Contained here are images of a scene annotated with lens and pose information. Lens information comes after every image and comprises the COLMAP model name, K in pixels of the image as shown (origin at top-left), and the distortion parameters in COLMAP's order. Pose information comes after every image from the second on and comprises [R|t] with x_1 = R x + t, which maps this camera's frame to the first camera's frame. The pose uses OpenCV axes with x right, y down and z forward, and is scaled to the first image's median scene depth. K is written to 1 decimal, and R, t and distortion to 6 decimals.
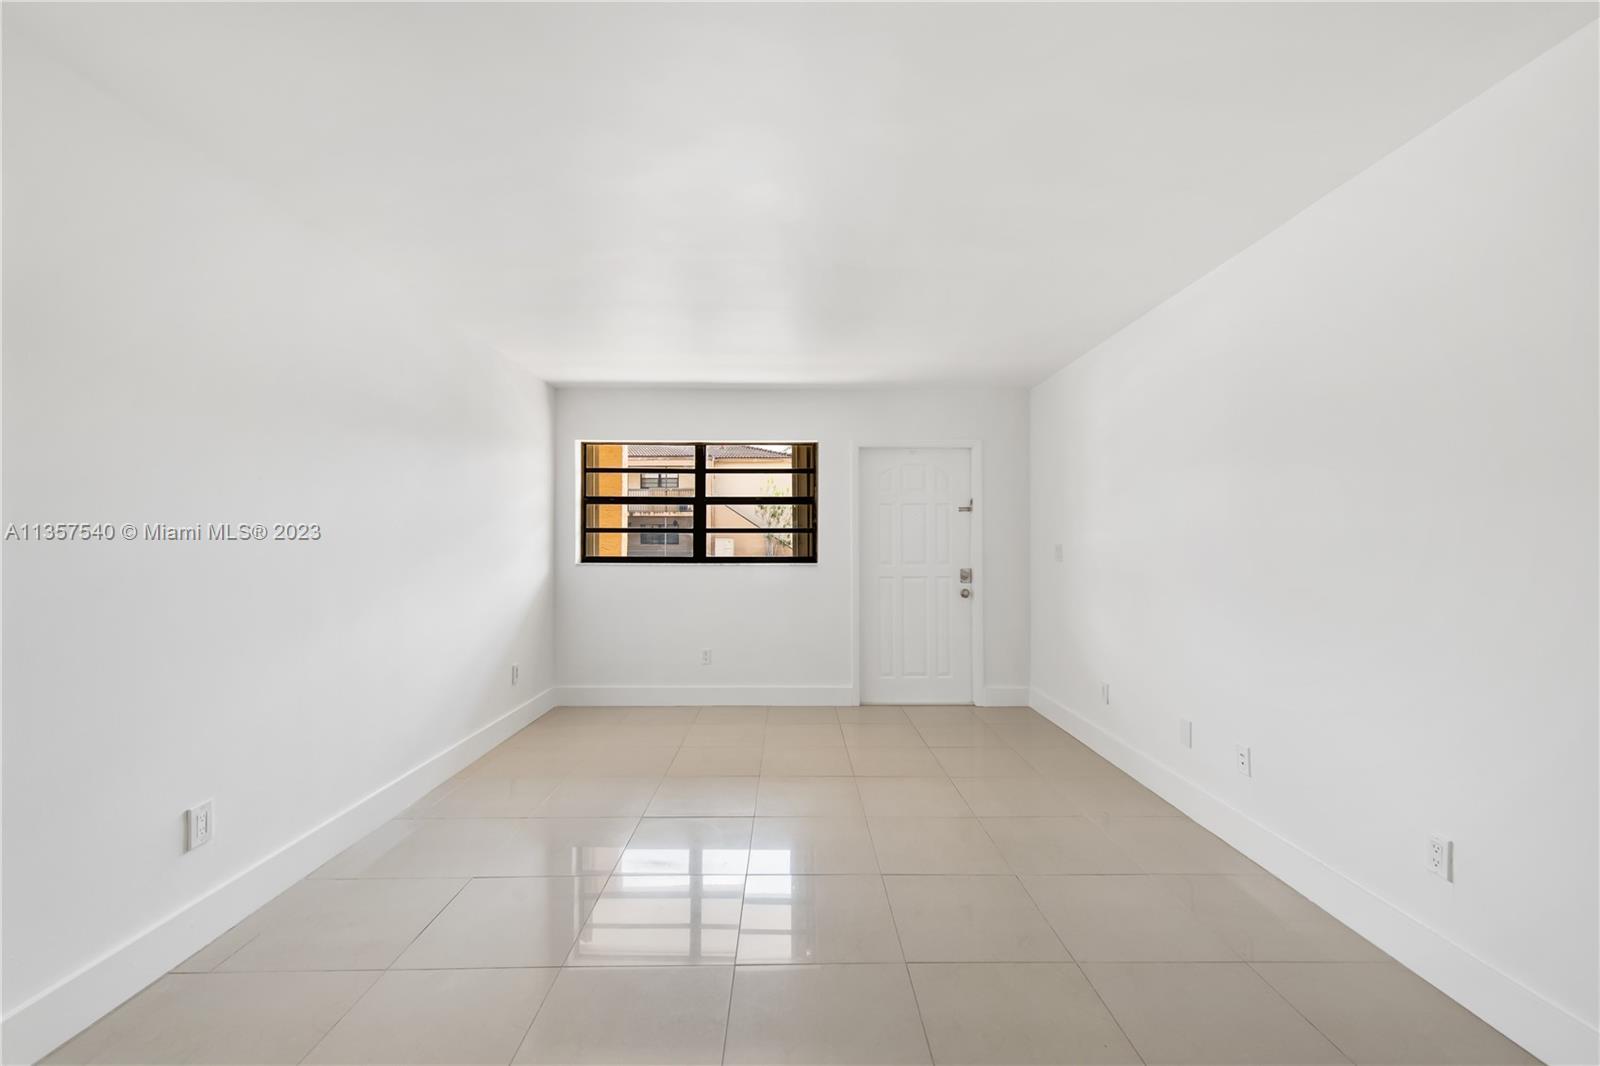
lens RADIAL K [[644.5, 0, 803.9], [0, 644.5, 538.0], [0, 0, 1]] dist [0.012798, -0.000006]
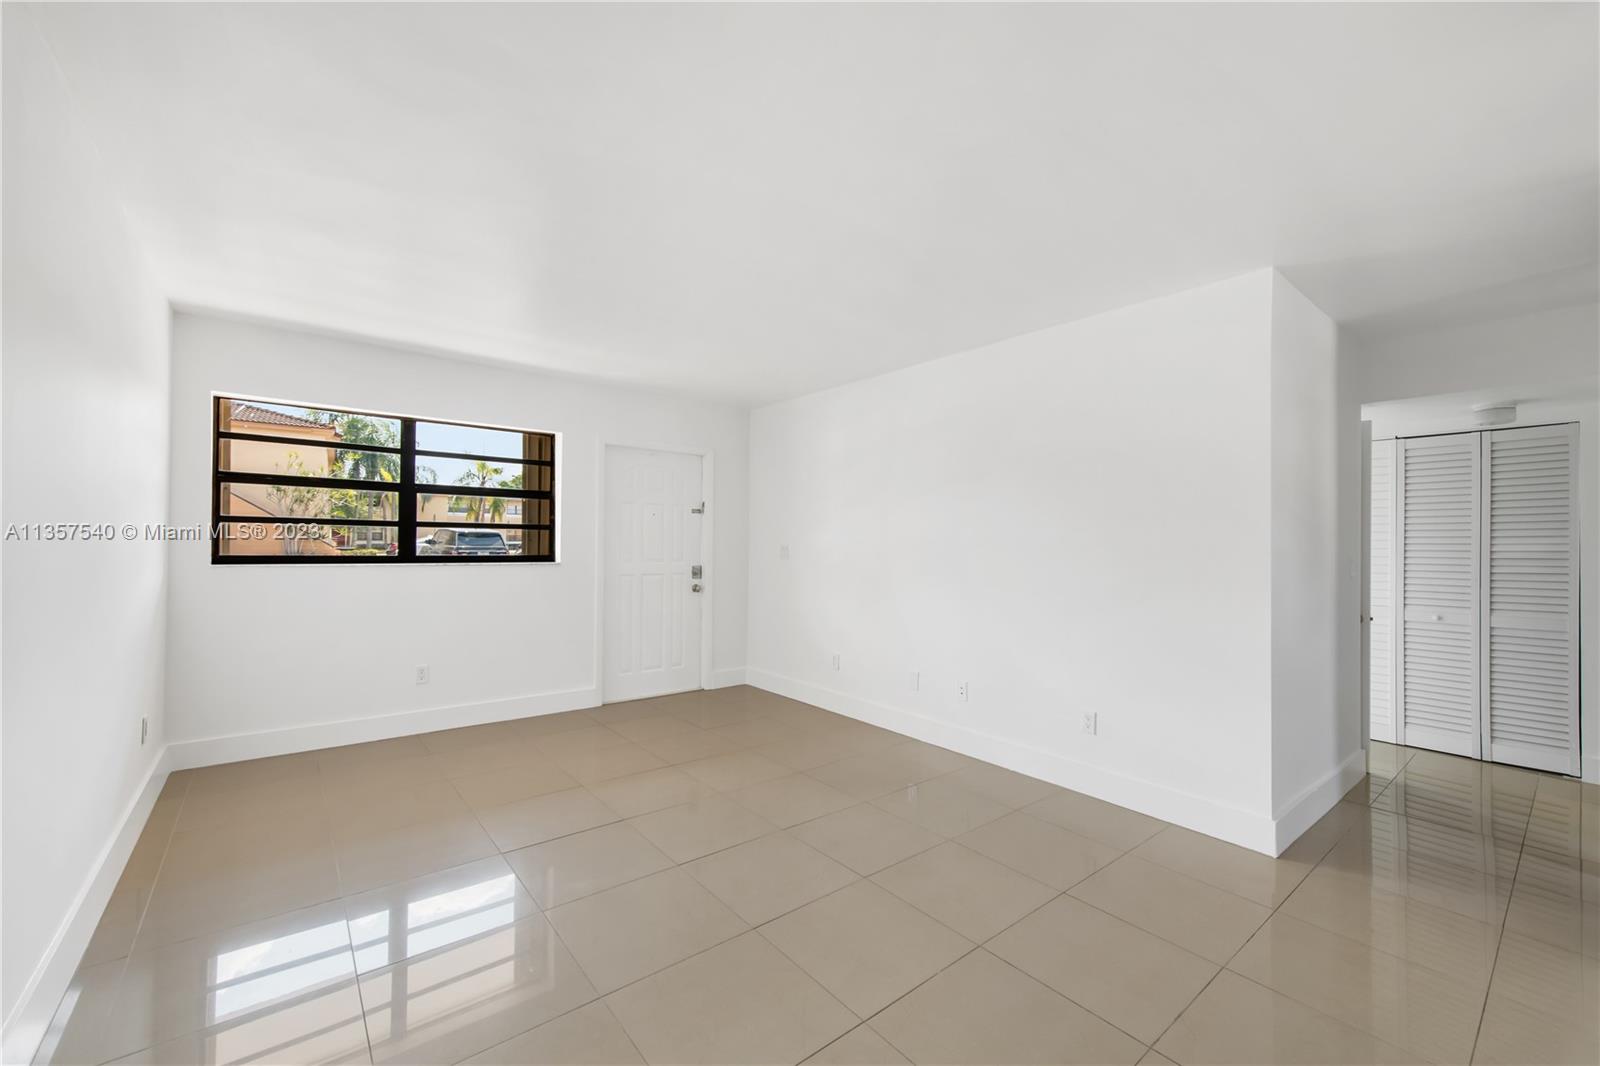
lens RADIAL K [[644.5, 0, 803.9], [0, 644.5, 538.0], [0, 0, 1]] dist [0.012798, -0.000006]
pose [[0.786383, 0.014591, 0.617567, -0.273655], [-0.018193, 0.999834, -0.000456, -0.002250], [-0.617471, -0.010877, 0.786518, 0.032195]]
